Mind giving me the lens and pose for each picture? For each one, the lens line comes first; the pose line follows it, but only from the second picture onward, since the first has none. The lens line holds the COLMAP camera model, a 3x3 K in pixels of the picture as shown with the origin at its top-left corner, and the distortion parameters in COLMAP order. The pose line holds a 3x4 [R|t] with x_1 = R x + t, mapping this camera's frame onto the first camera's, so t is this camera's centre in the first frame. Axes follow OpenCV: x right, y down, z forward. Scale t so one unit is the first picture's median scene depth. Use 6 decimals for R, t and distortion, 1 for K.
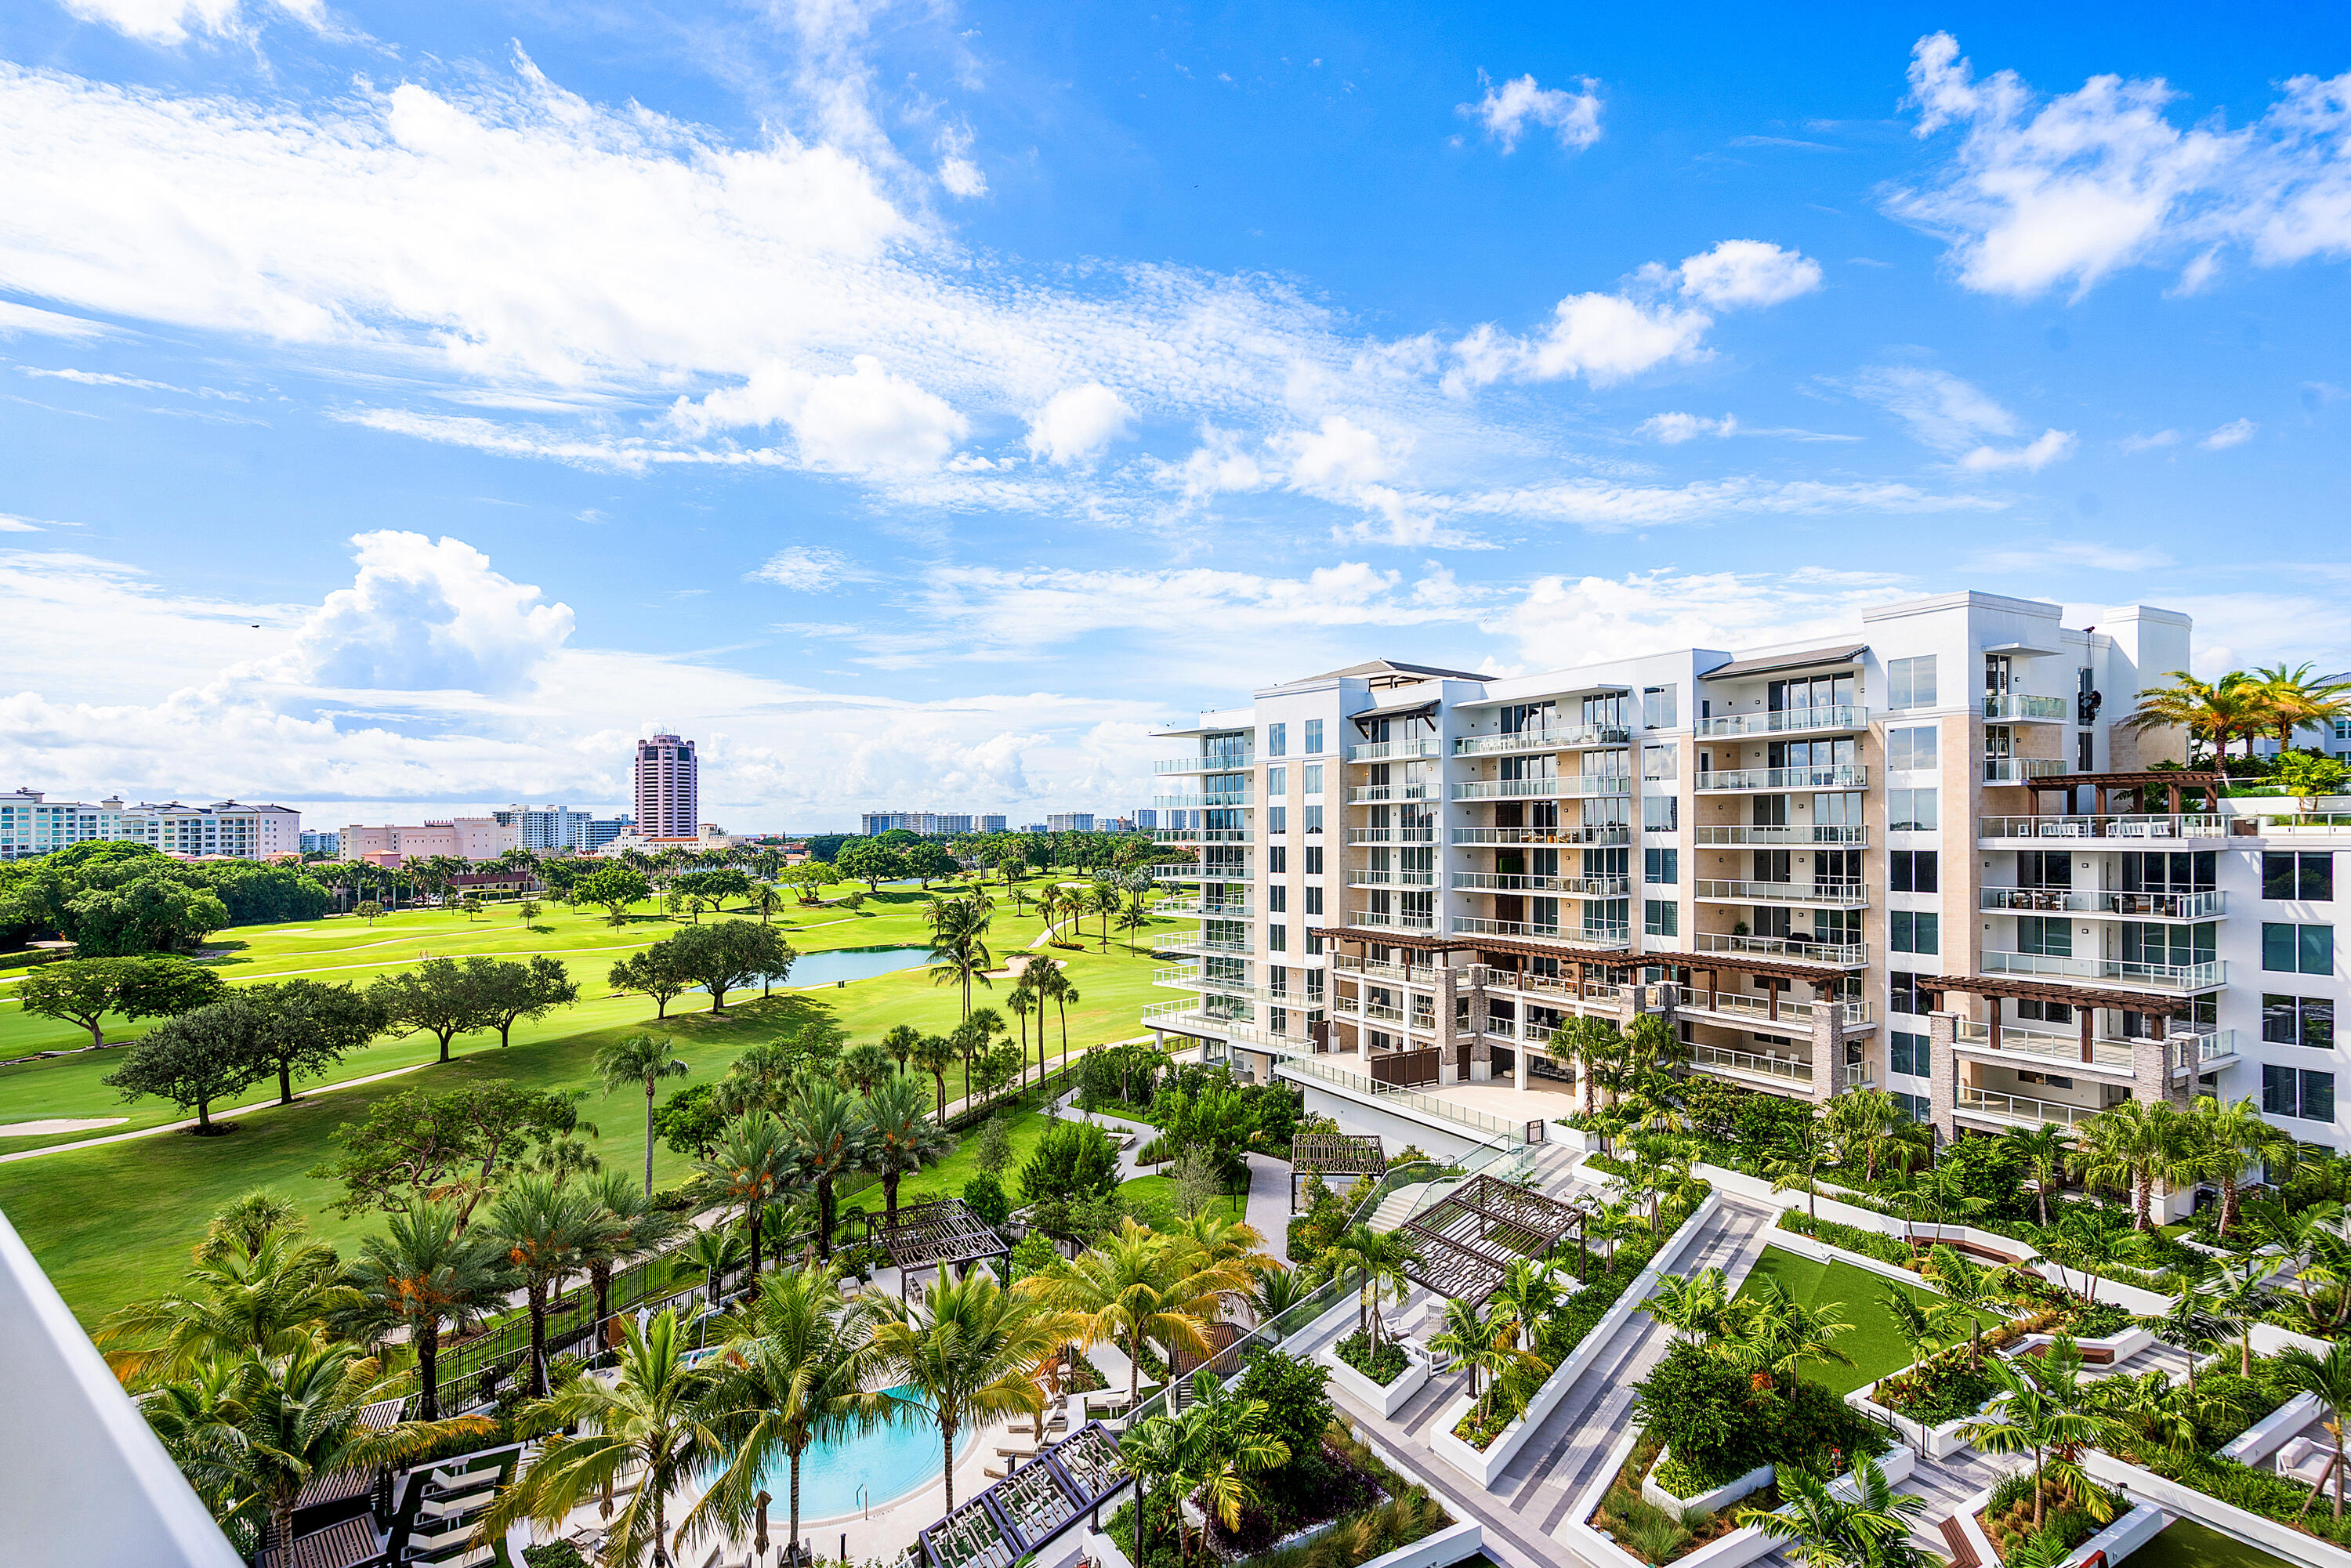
lens RADIAL K [[1124.4, 0, 1085.1], [0, 1124.4, 814.2], [0, 0, 1]] dist [0.001790, 0.001703]
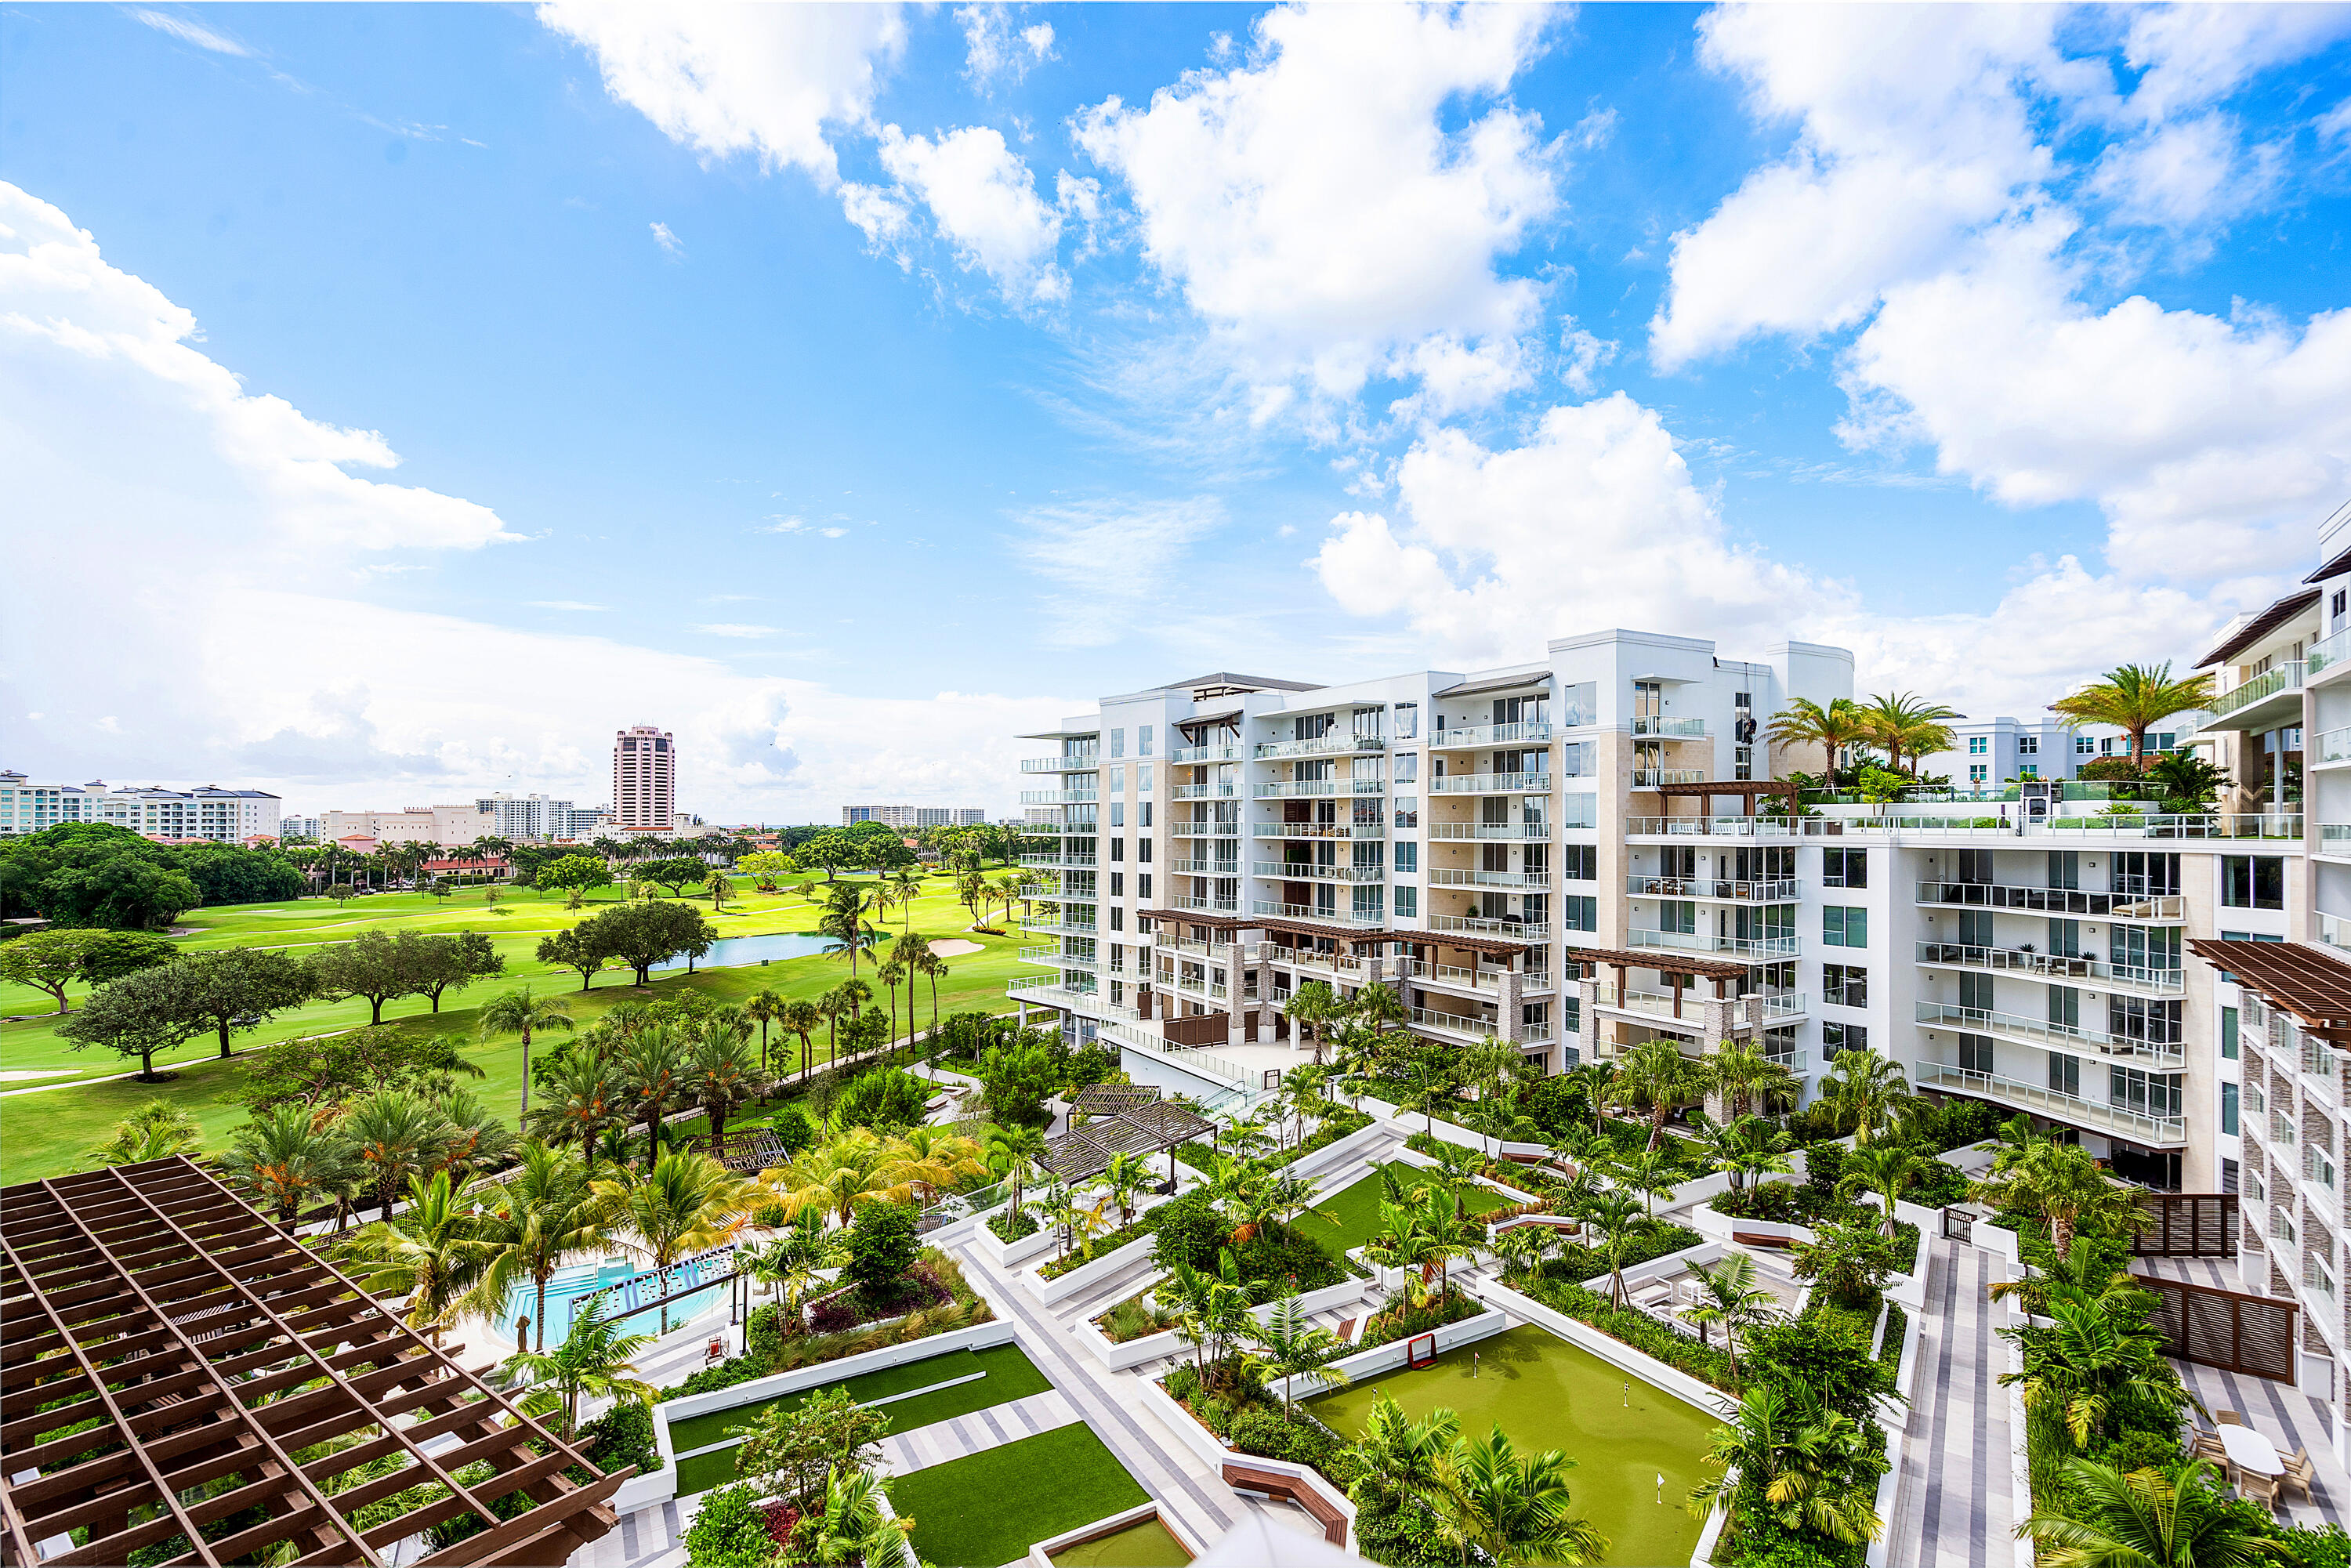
lens RADIAL K [[1124.4, 0, 1100.3], [0, 1124.4, 797.5], [0, 0, 1]] dist [0.001790, 0.001703]
pose [[0.999878, 0.012200, 0.009763, 0.149756], [-0.012096, 0.999870, -0.010651, 0.000736], [-0.009891, 0.010532, 0.999896, -0.131776]]
